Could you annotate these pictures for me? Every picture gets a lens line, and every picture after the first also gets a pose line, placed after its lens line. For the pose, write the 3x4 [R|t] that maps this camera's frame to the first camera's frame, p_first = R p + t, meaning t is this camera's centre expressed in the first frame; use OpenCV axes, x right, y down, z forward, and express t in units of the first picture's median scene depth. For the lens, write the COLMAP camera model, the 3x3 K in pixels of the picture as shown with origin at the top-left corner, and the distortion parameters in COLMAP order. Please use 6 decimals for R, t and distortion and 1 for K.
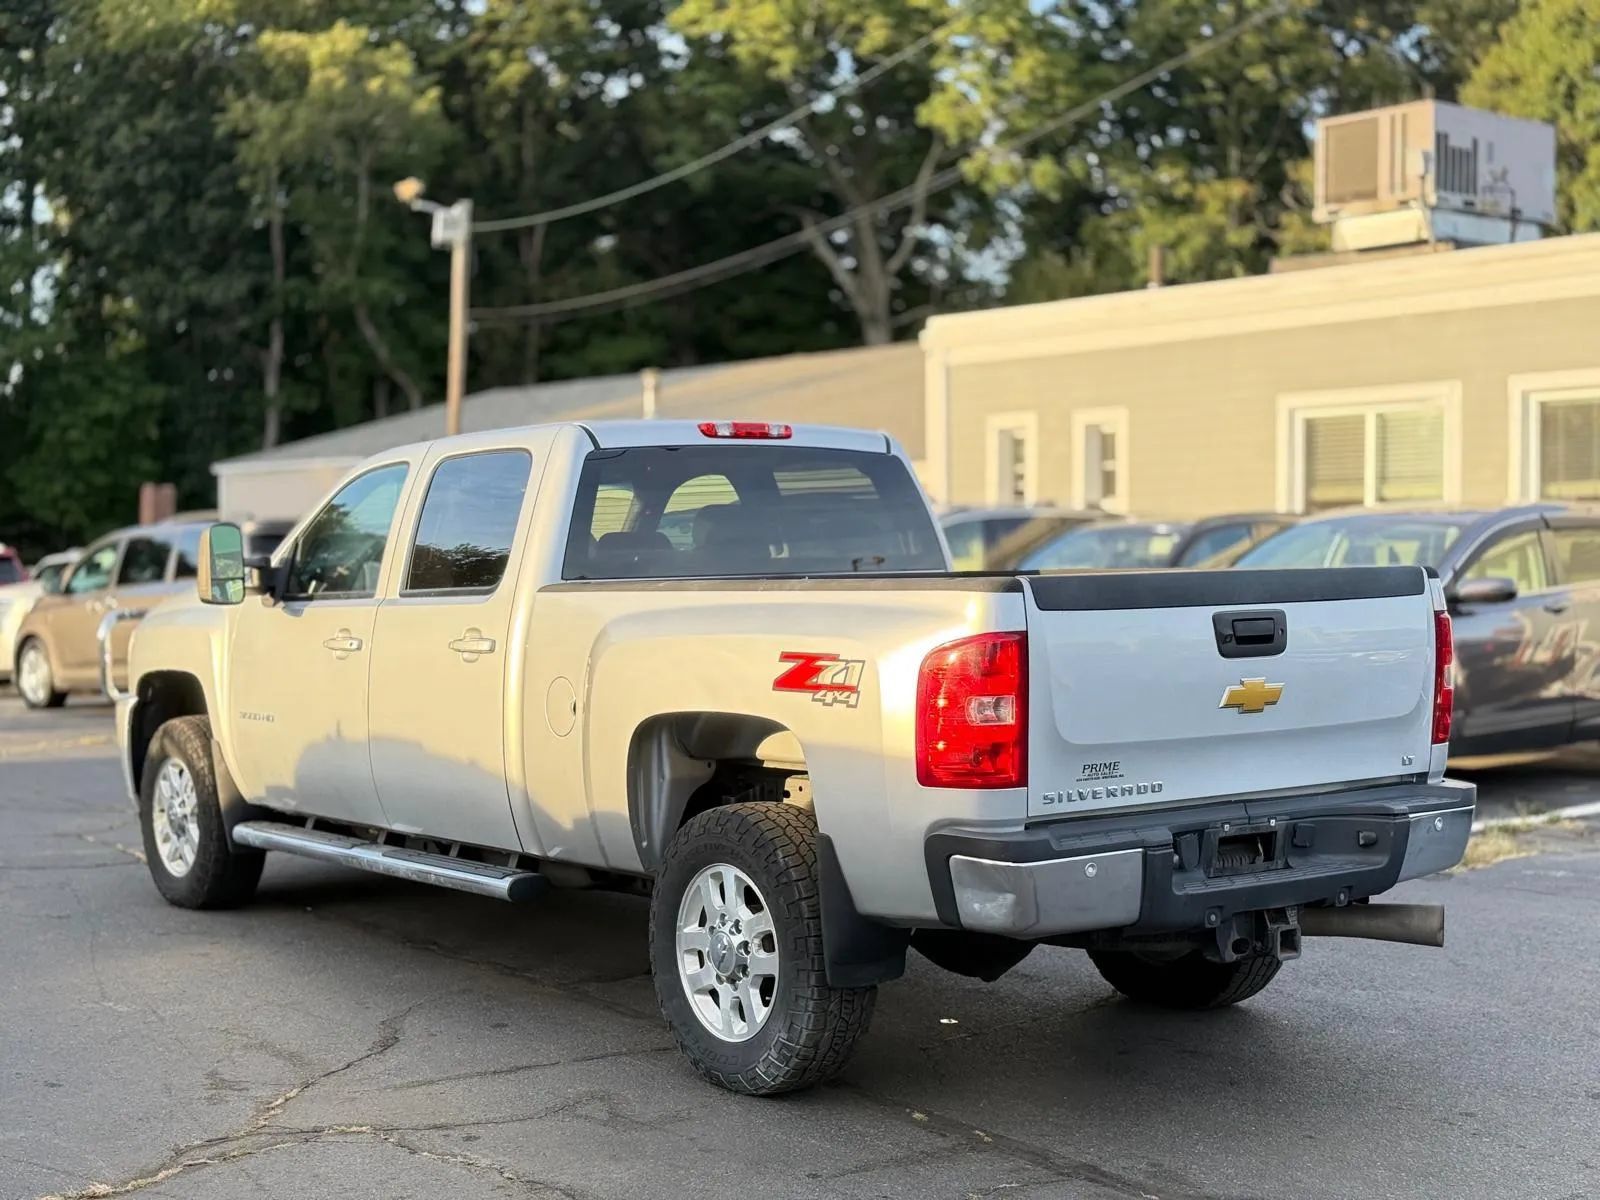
lens RADIAL K [[2240.0, 0, 800.0], [0, 2240.0, 600.0], [0, 0, 1]] dist [0.114303, 0.001966]
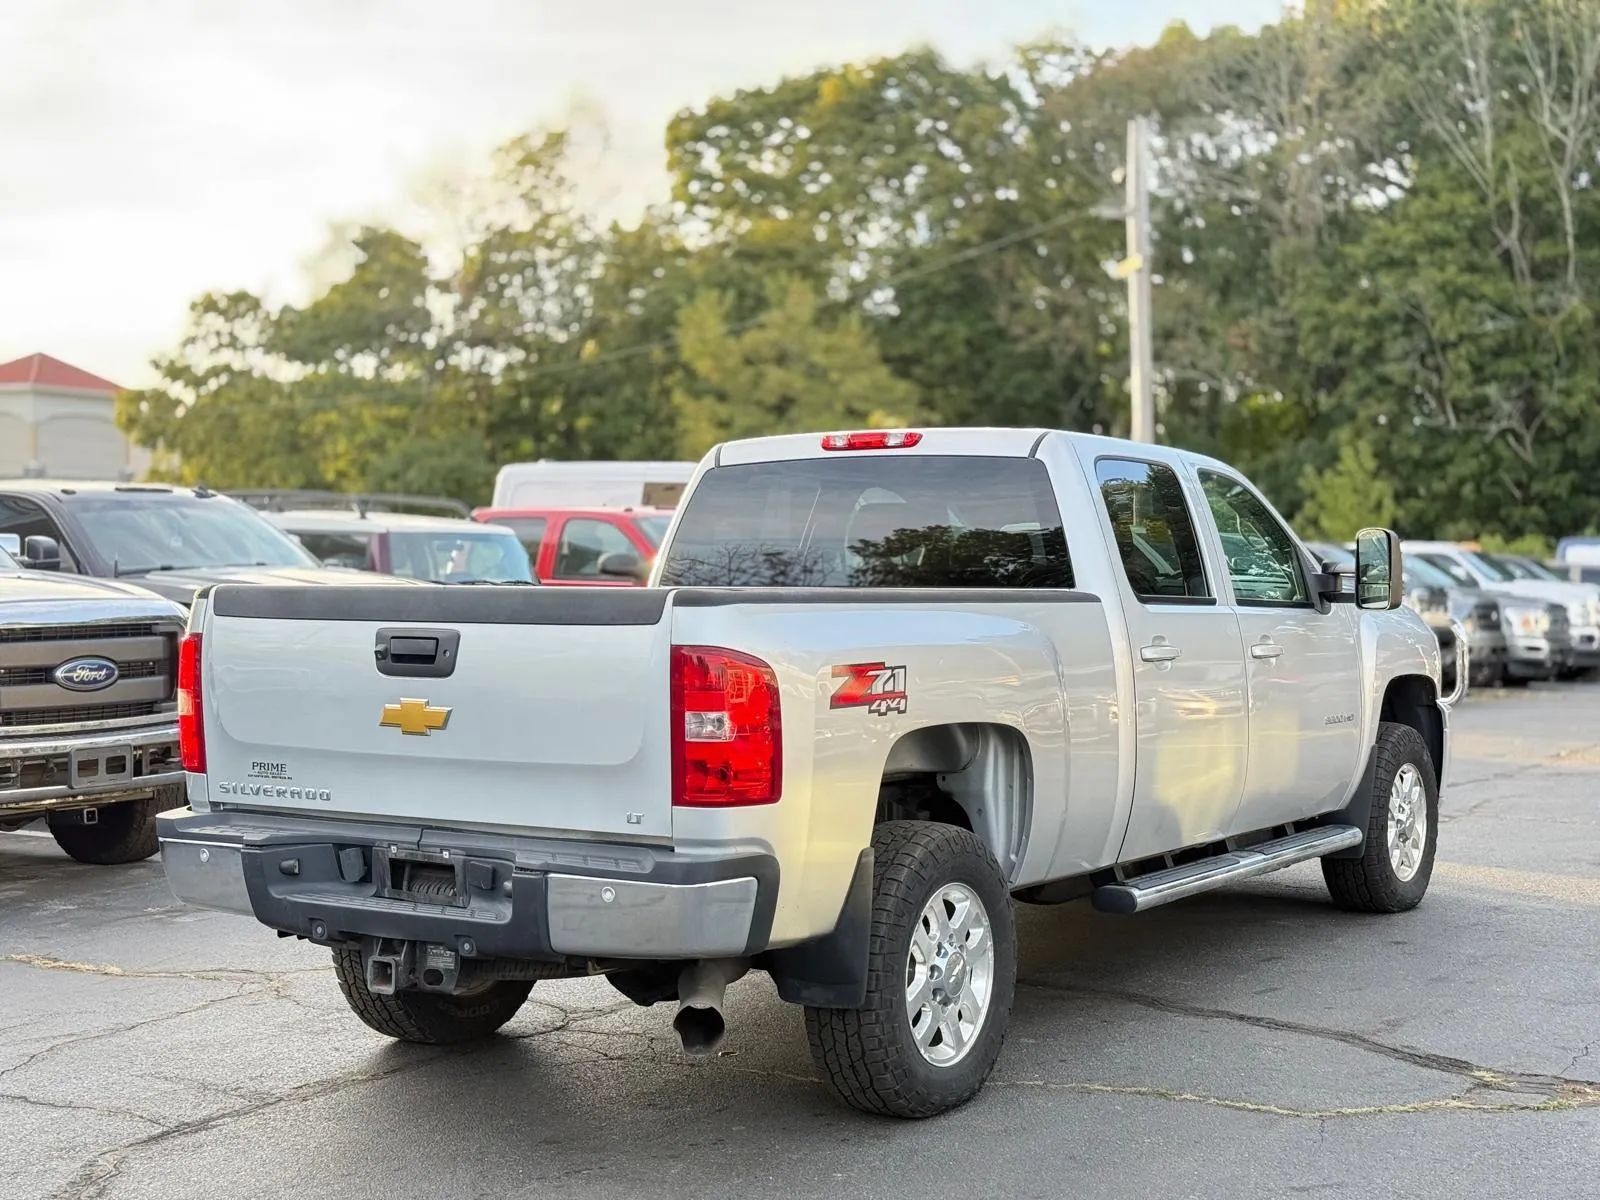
lens RADIAL K [[2240.0, 0, 800.0], [0, 2240.0, 600.0], [0, 0, 1]] dist [0.114303, 0.001966]
pose [[0.344384, 0.029563, -0.938363, 1.160705], [-0.030007, 0.999340, 0.020472, -0.032312], [0.938349, 0.021108, 0.345044, 0.823494]]
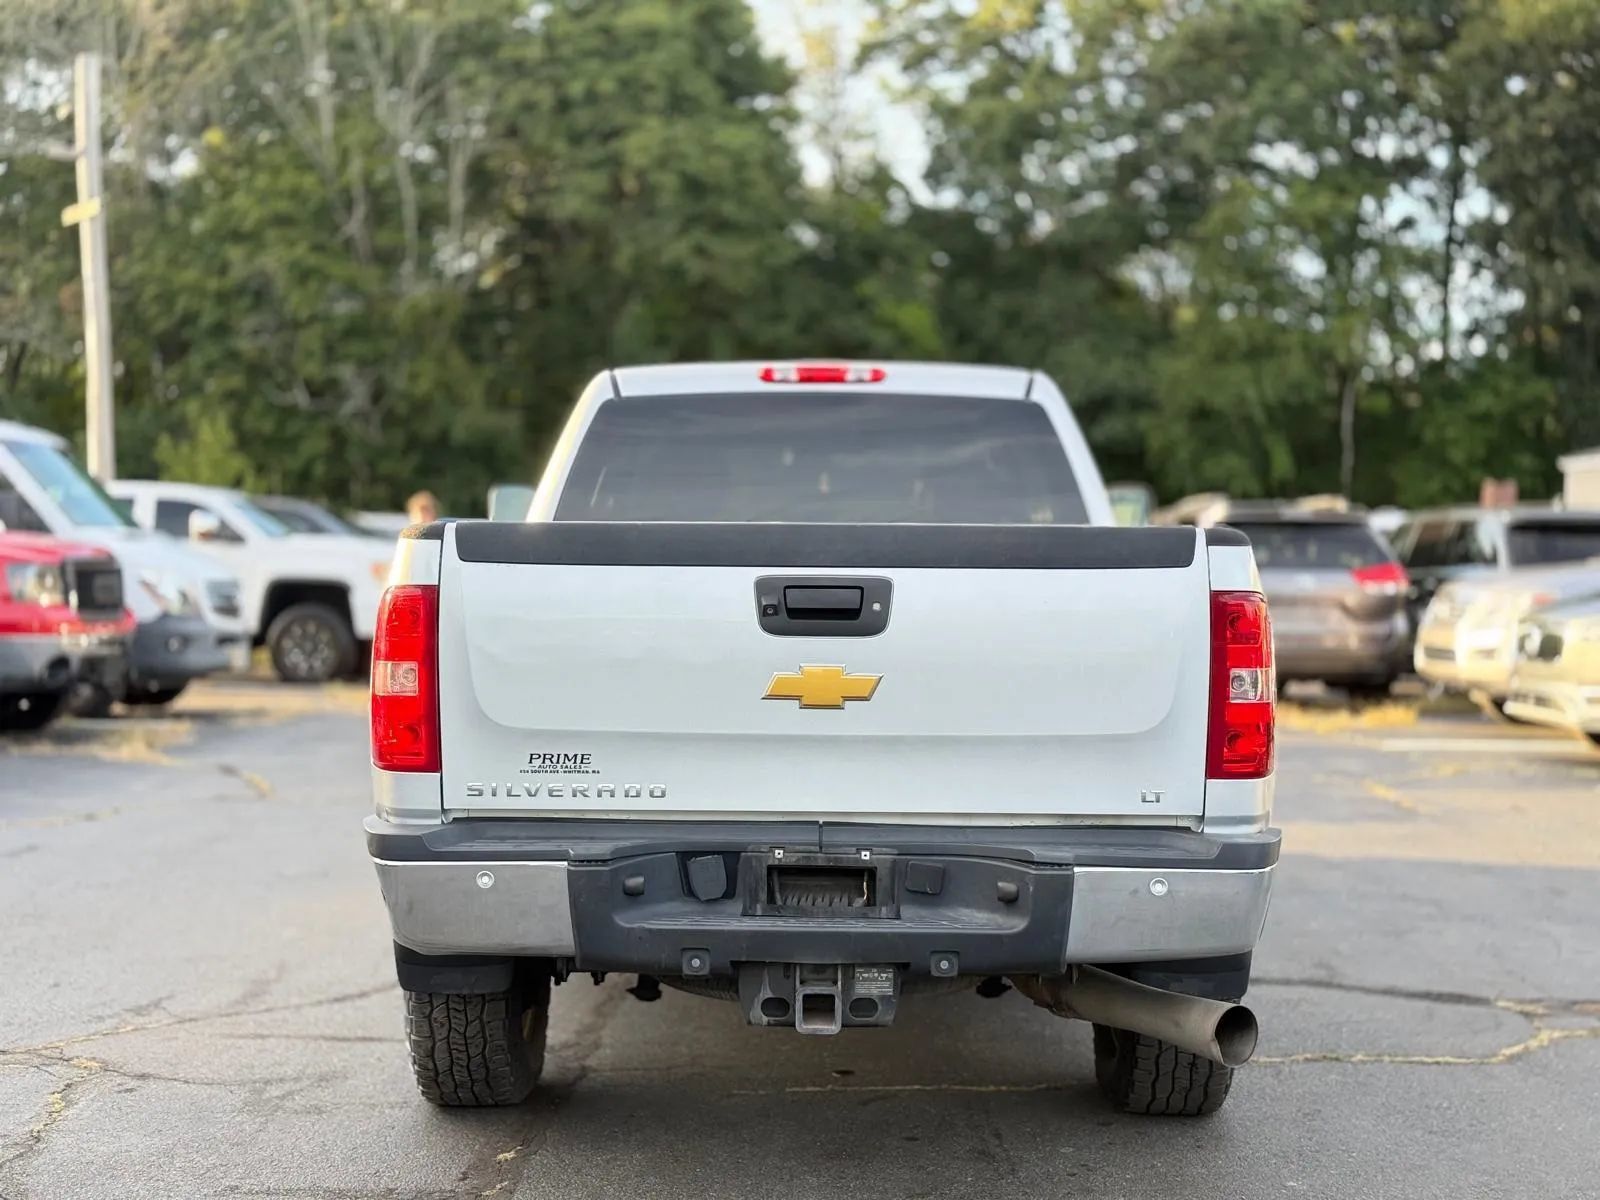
lens RADIAL K [[2240.0, 0, 800.0], [0, 2240.0, 600.0], [0, 0, 1]] dist [0.114303, 0.001966]
pose [[0.791104, 0.034068, -0.610733, 0.663995], [-0.034971, 0.999334, 0.010445, 0.005105], [0.610681, 0.013095, 0.791768, 0.388043]]
